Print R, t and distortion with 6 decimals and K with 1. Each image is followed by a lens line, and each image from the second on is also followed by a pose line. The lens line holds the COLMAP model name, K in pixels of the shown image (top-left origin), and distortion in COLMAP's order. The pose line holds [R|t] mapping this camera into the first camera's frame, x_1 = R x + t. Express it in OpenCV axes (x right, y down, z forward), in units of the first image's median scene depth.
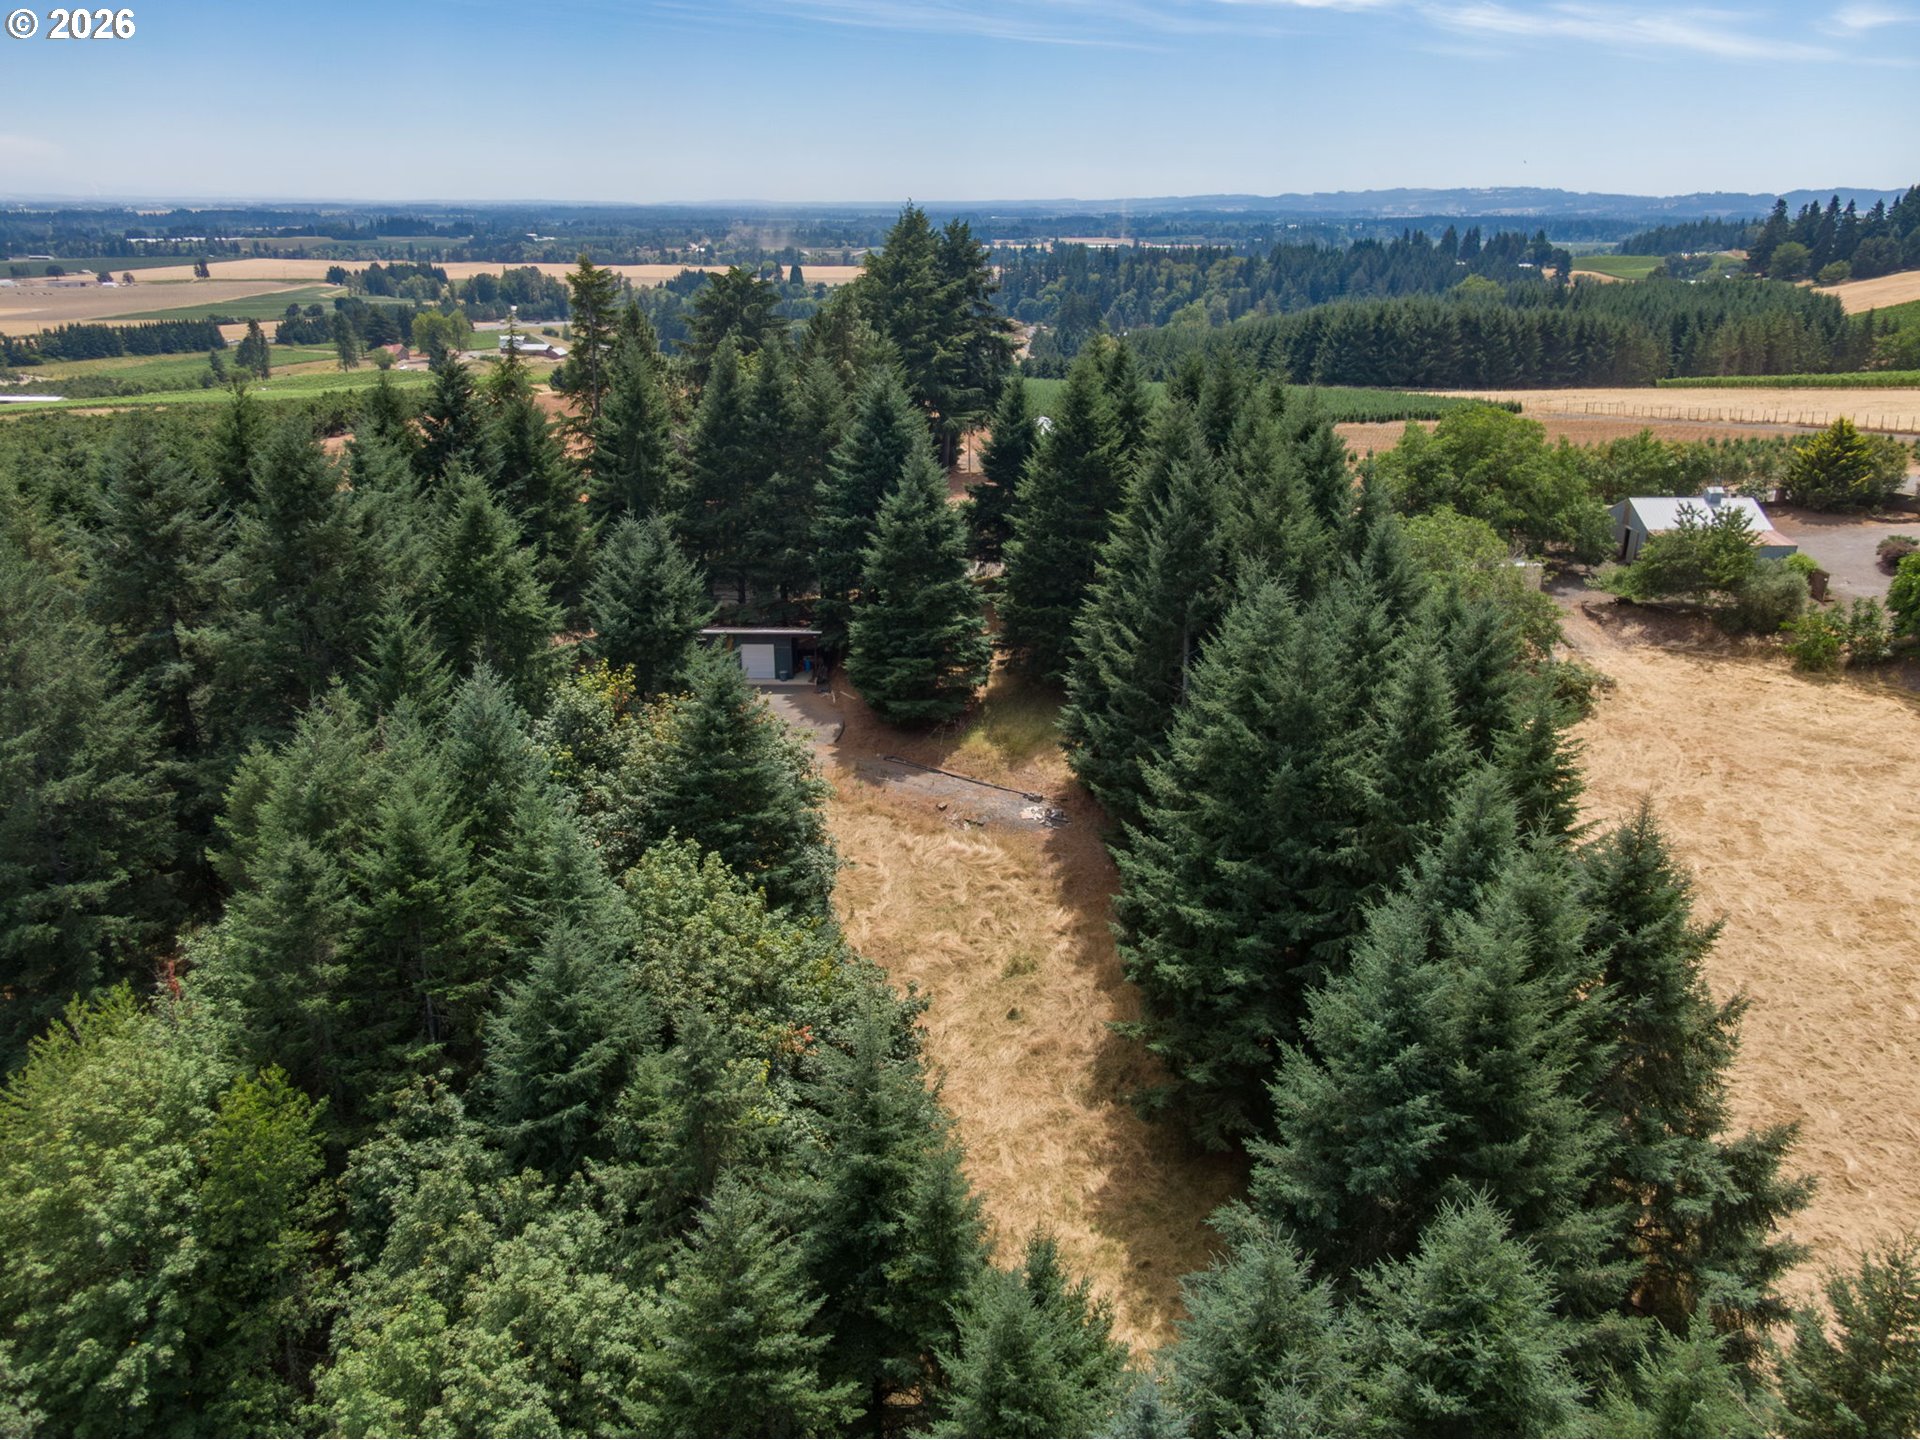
lens RADIAL K [[1384.1, 0, 991.8], [0, 1384.1, 725.2], [0, 0, 1]] dist [0.058696, -0.055593]
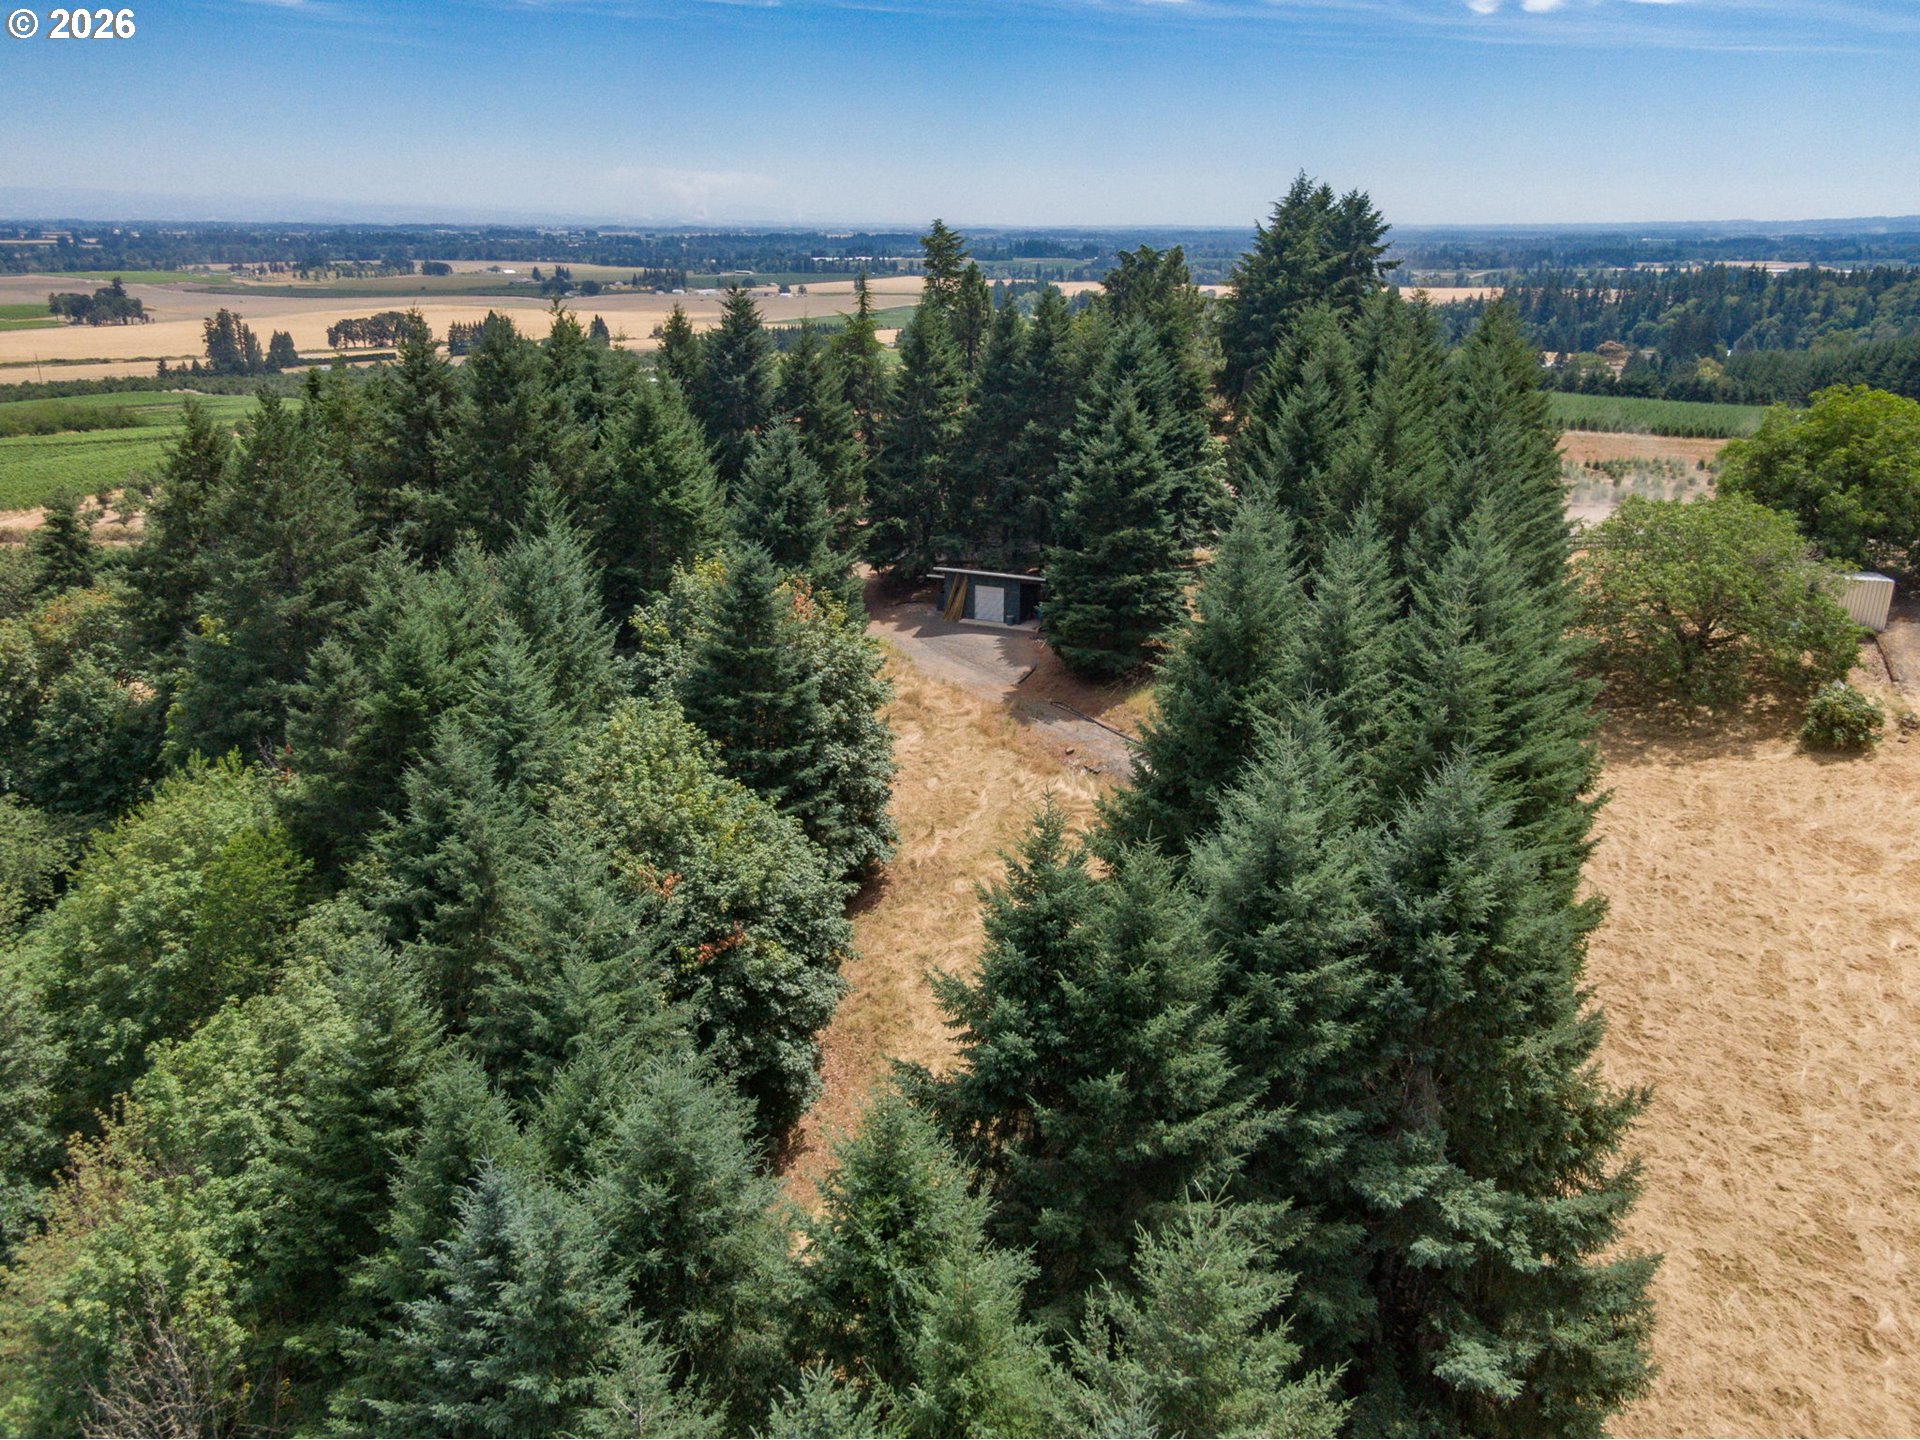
lens RADIAL K [[1384.1, 0, 991.8], [0, 1384.1, 725.2], [0, 0, 1]] dist [0.058696, -0.055593]
pose [[0.917954, 0.135249, -0.372918, 0.225823], [-0.140300, 0.990014, 0.013701, 0.028540], [0.371047, 0.039743, 0.927763, 0.057088]]
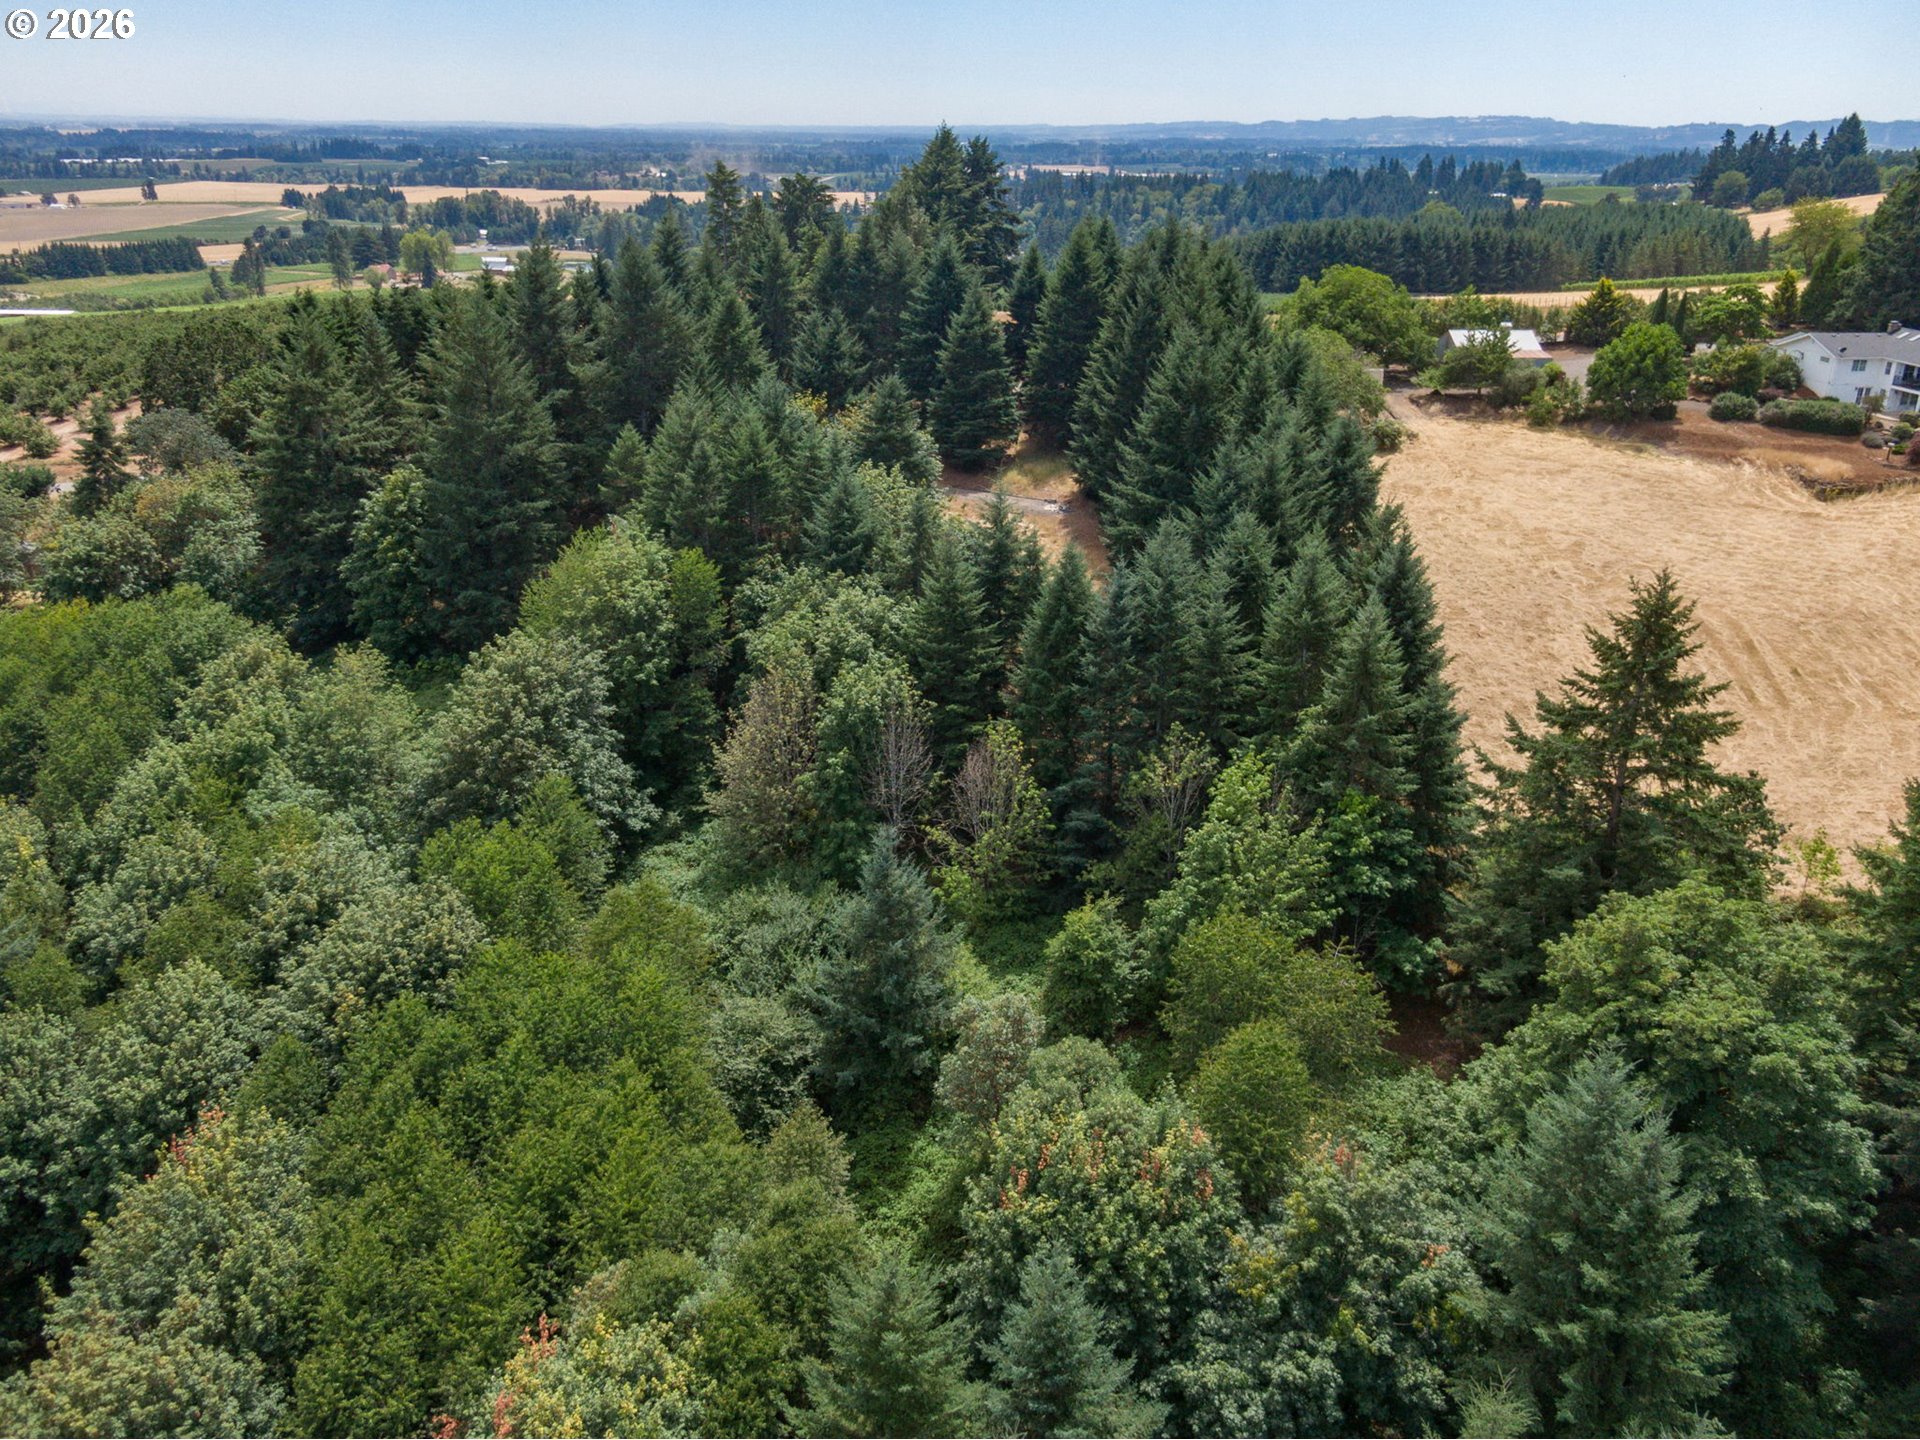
lens RADIAL K [[1406.0, 0, 996.0], [0, 1406.0, 712.3], [0, 0, 1]] dist [0.047521, -0.039061]
pose [[0.999754, -0.001727, 0.022130, -0.057508], [0.000997, 0.999456, 0.032961, 0.199971], [-0.022175, -0.032931, 0.999212, -0.517859]]
